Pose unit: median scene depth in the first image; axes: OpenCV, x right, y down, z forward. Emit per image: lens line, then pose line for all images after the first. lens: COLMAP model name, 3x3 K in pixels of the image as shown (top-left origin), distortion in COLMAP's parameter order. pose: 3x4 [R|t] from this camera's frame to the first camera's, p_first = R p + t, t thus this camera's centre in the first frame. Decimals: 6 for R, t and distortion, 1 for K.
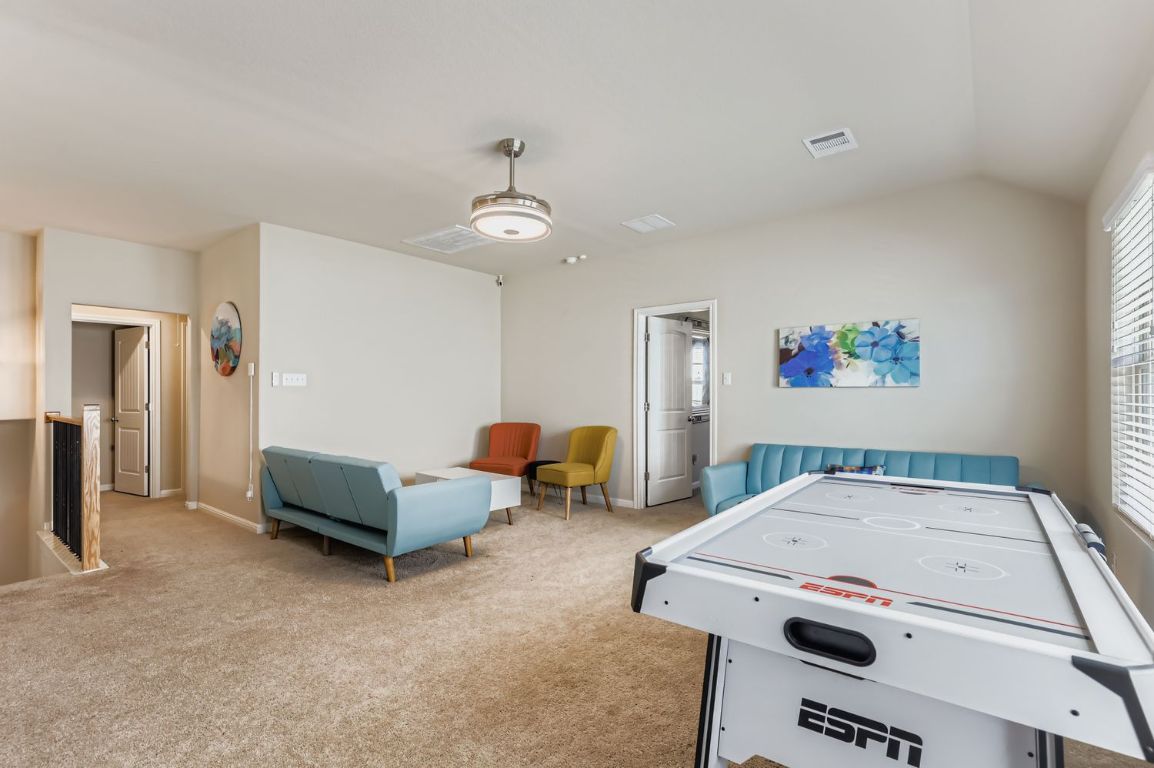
lens RADIAL K [[523.4, 0, 574.9], [0, 523.4, 387.5], [0, 0, 1]] dist [0.003809, -0.000520]
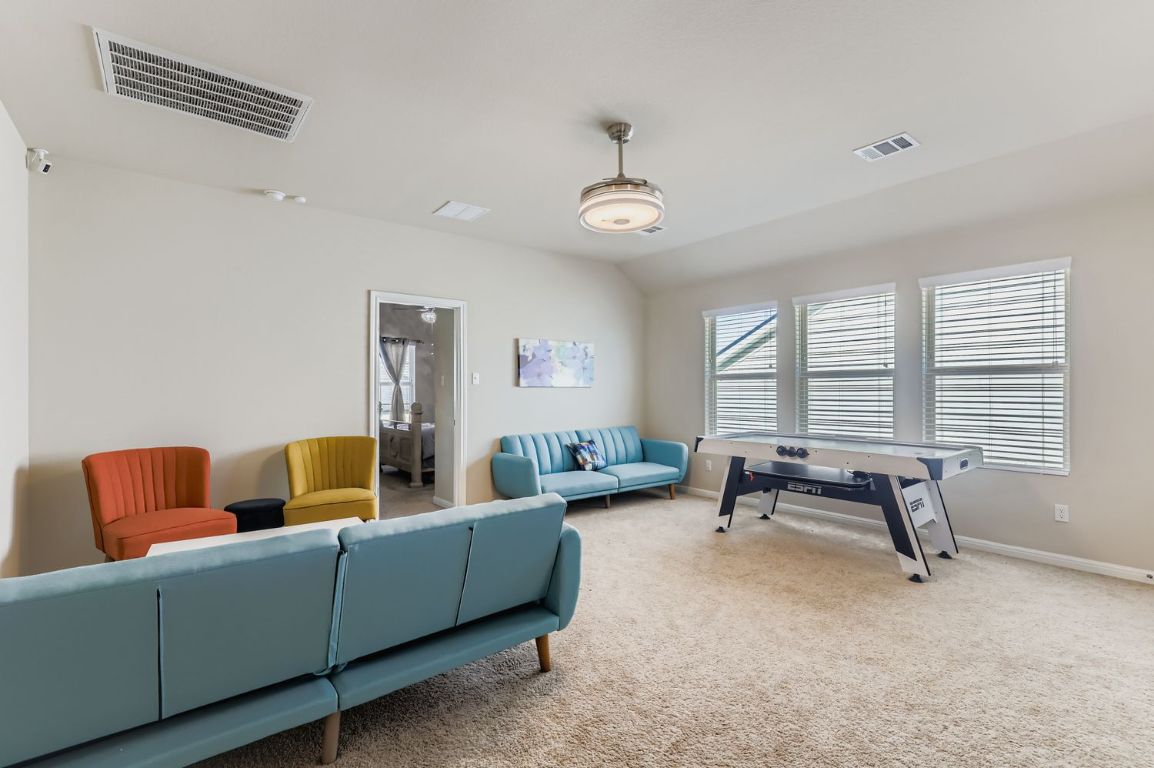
lens RADIAL K [[523.4, 0, 574.9], [0, 523.4, 387.5], [0, 0, 1]] dist [0.003809, -0.000520]
pose [[0.203553, 0.002509, 0.979061, -0.814258], [-0.004028, 0.999990, -0.001725, 0.002675], [-0.979056, -0.003592, 0.203561, 0.677012]]
